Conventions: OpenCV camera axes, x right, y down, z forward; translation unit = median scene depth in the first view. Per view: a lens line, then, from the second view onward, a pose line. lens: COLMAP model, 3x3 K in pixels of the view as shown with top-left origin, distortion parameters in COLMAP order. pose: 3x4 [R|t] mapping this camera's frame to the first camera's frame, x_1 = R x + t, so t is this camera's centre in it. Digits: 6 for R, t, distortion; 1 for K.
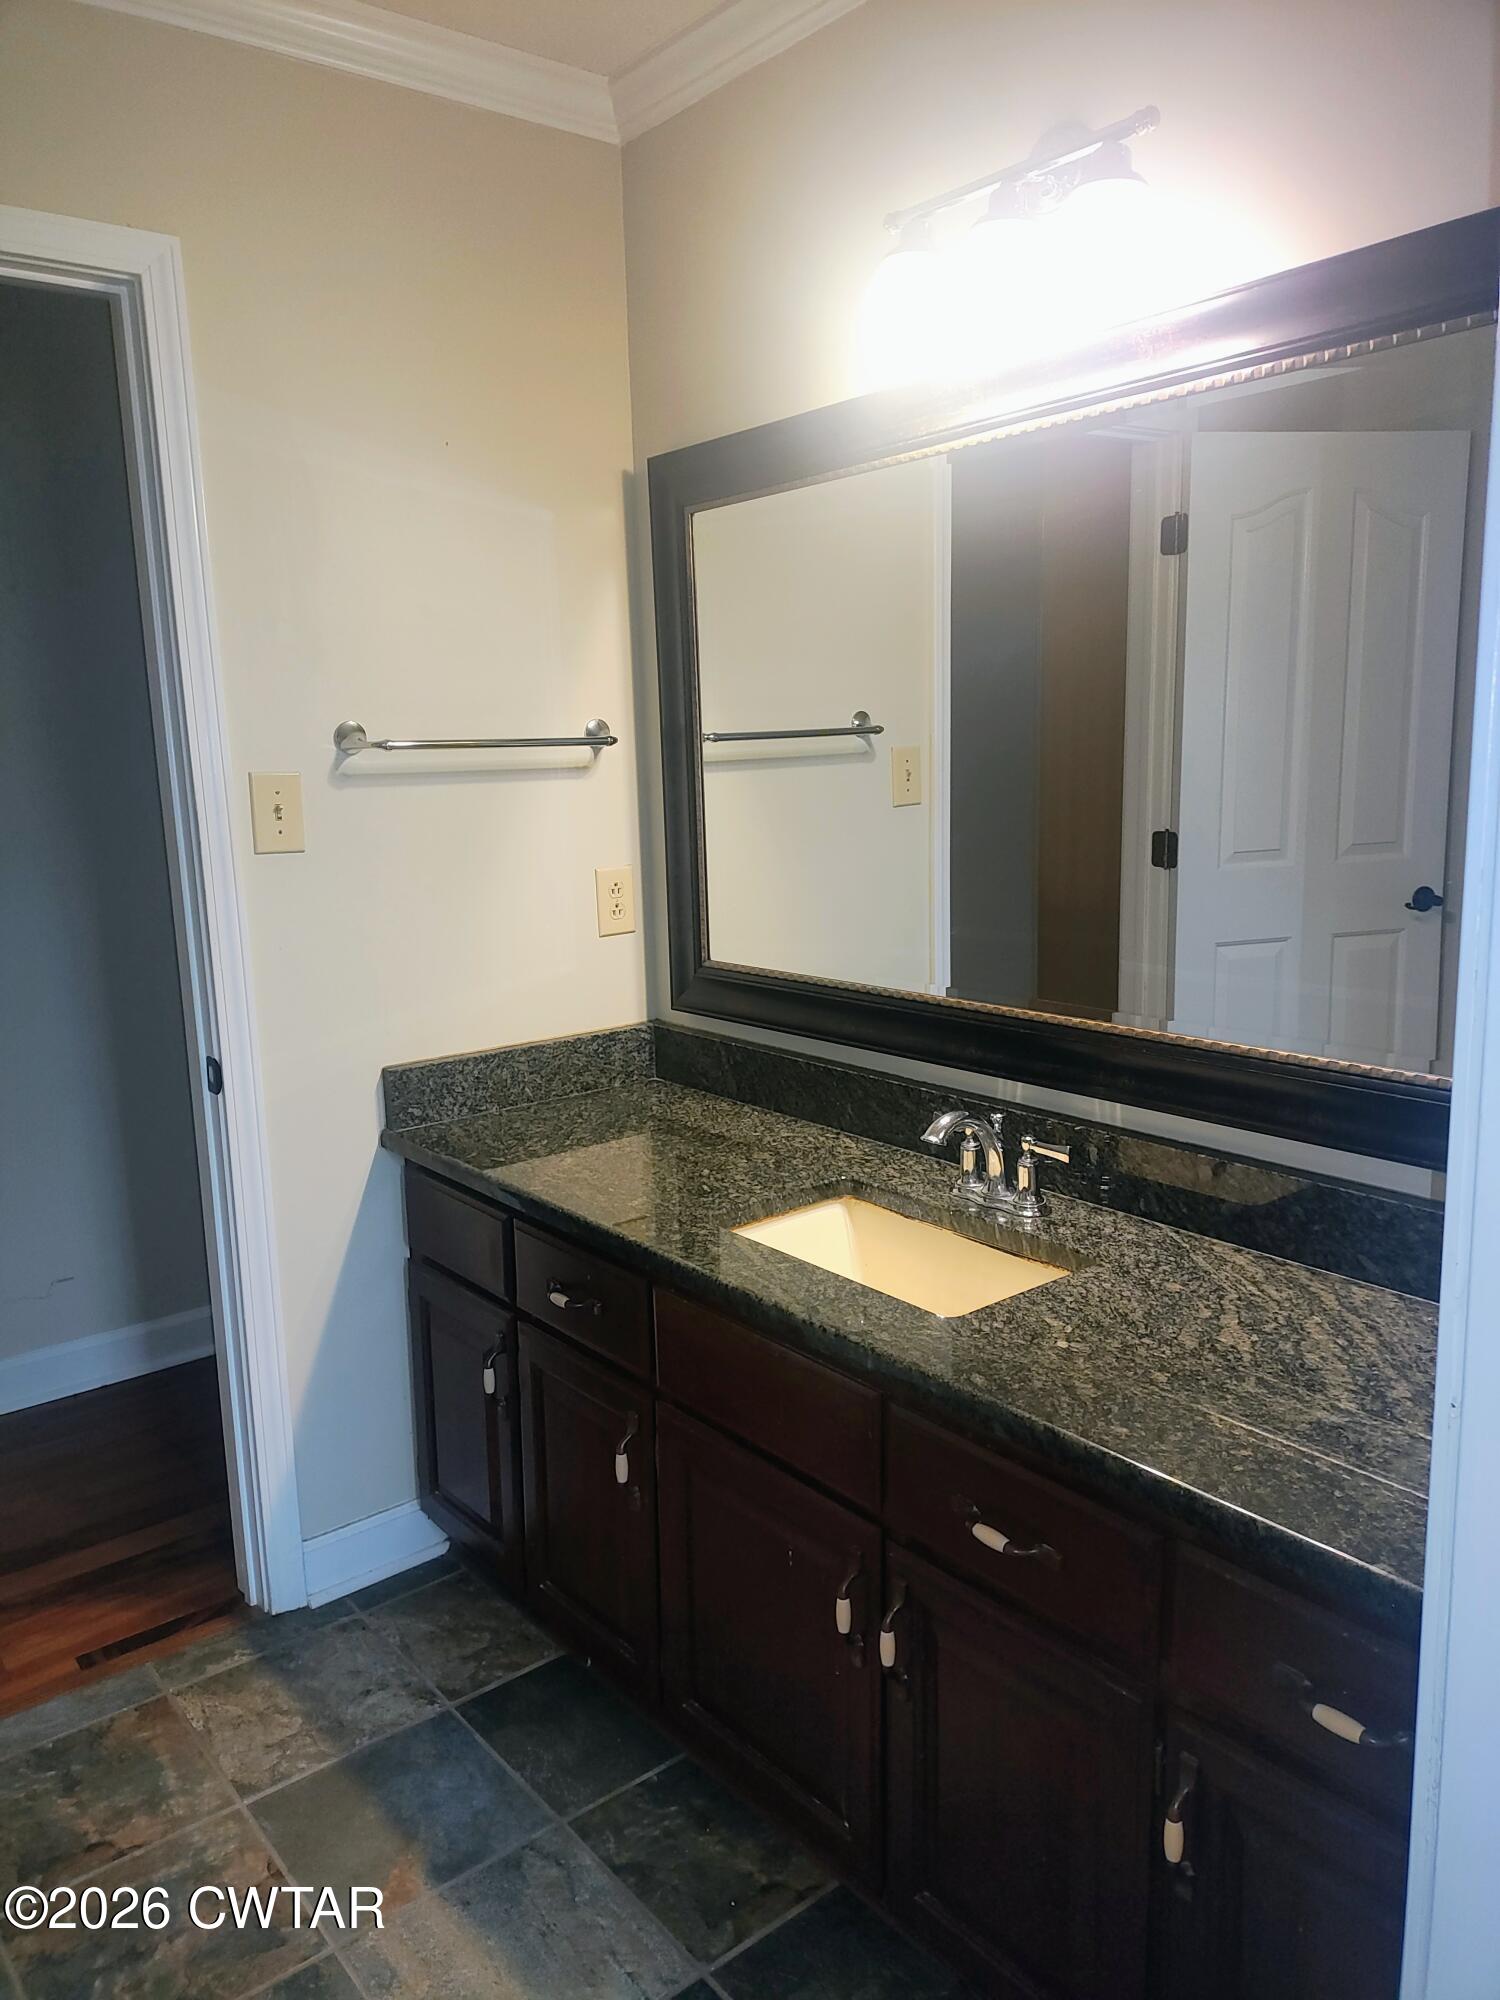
lens RADIAL K [[1451.8, 0, 741.0], [0, 1451.8, 1004.7], [0, 0, 1]] dist [0.049914, -0.002639]
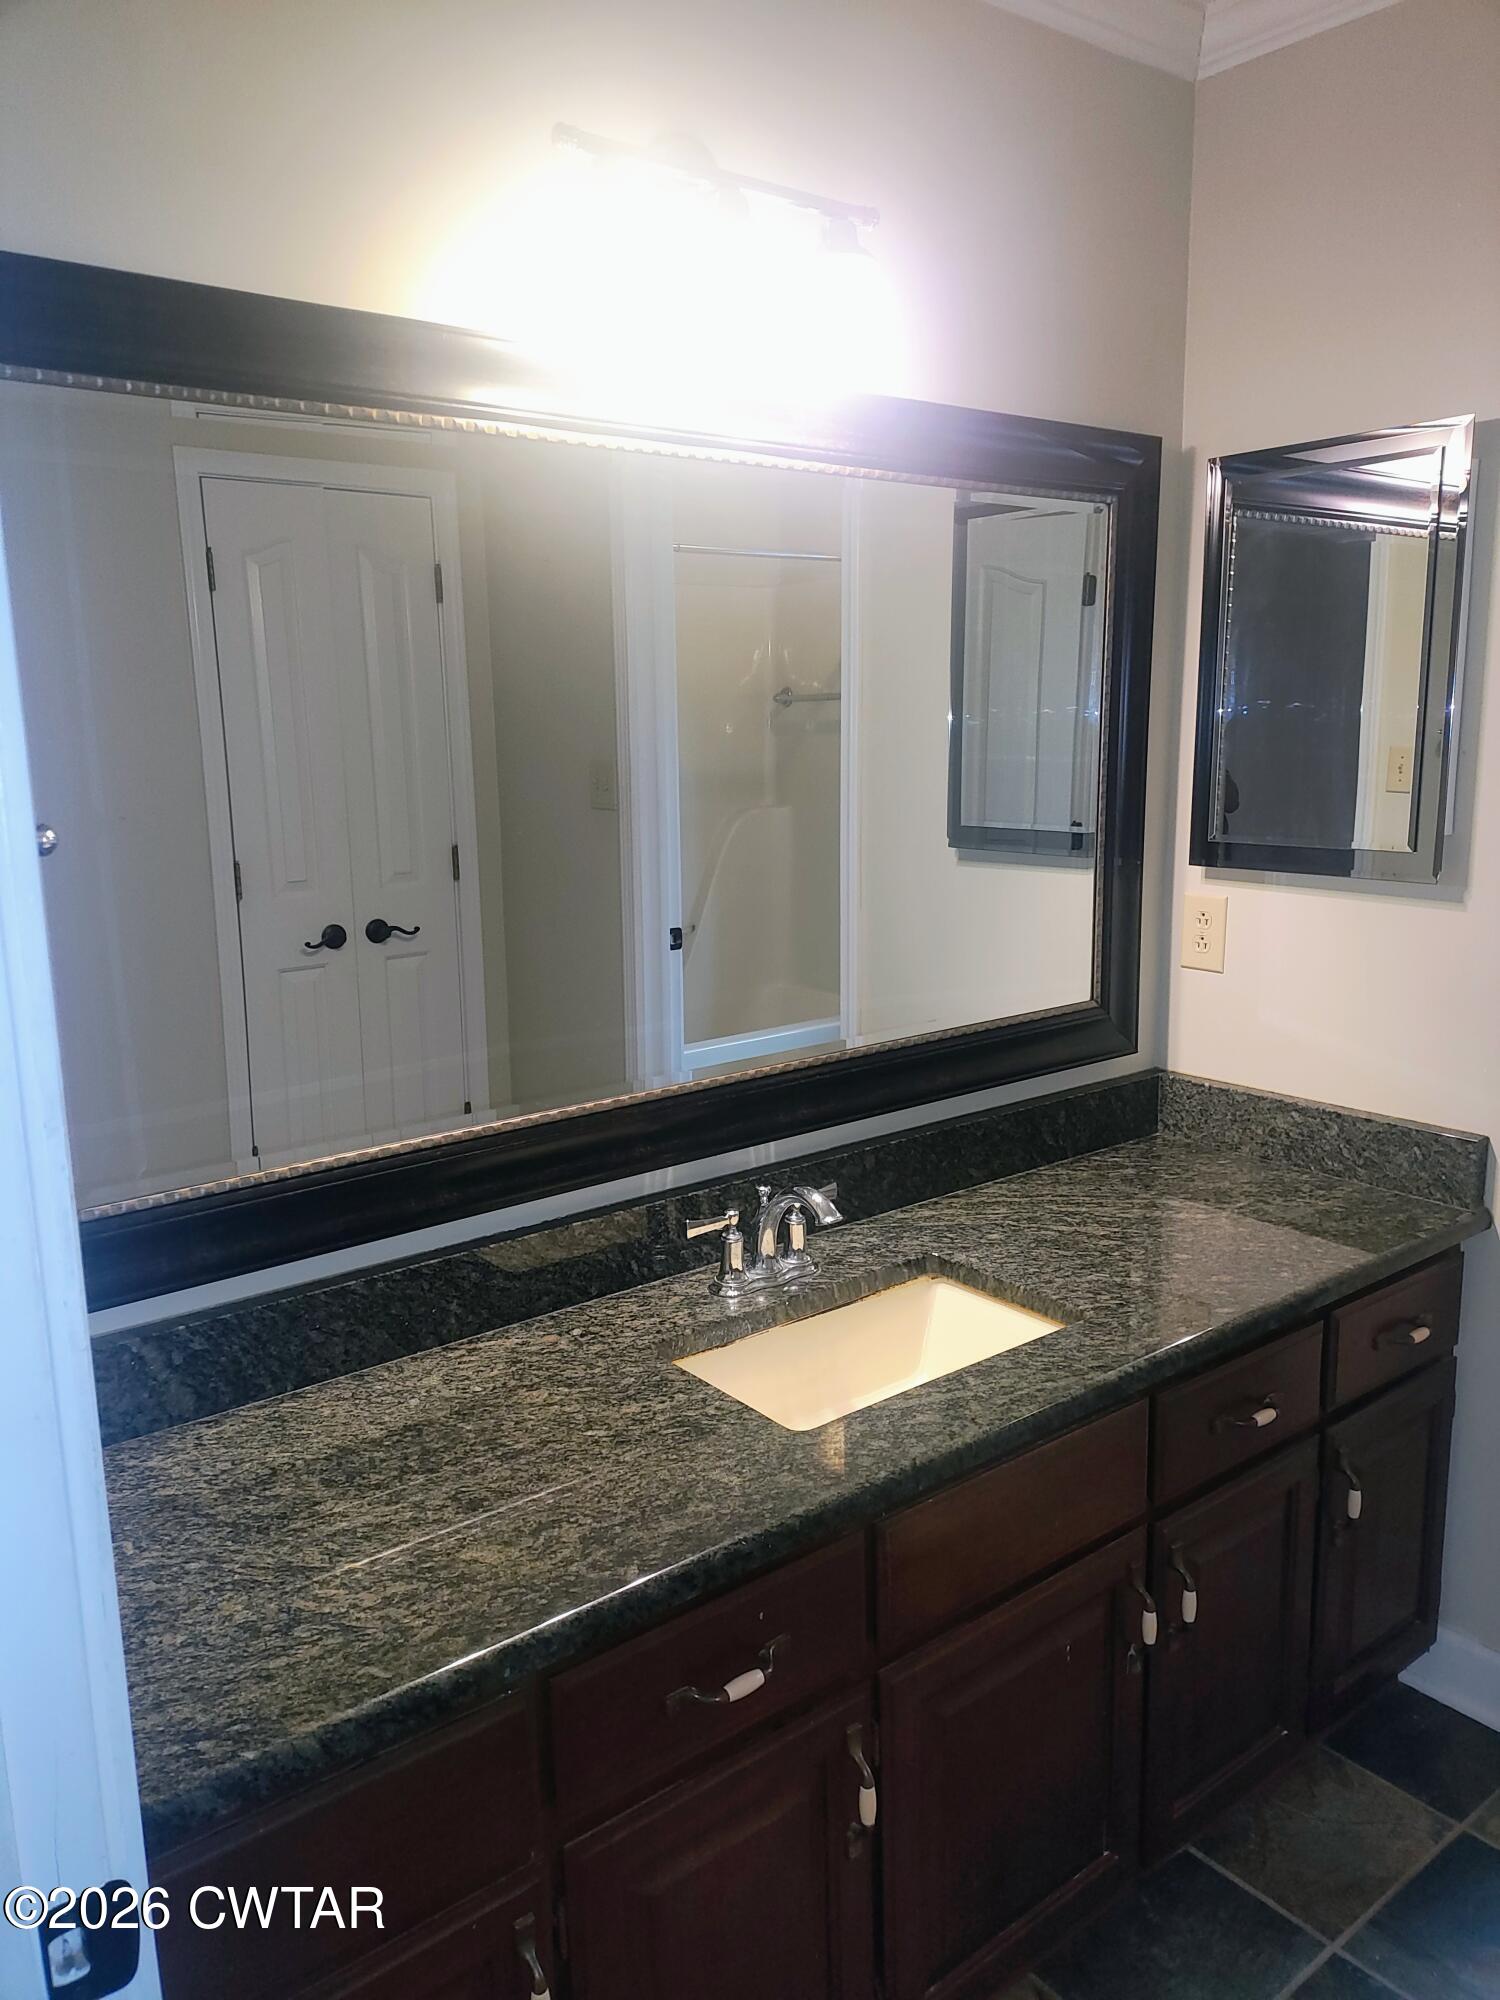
lens RADIAL K [[1451.8, 0, 747.6], [0, 1451.8, 999.3], [0, 0, 1]] dist [0.049914, -0.002639]
pose [[0.021818, -0.159768, 0.986913, -0.733047], [0.208372, 0.966197, 0.151807, -0.186522], [-0.977806, 0.202333, 0.054372, 0.947212]]
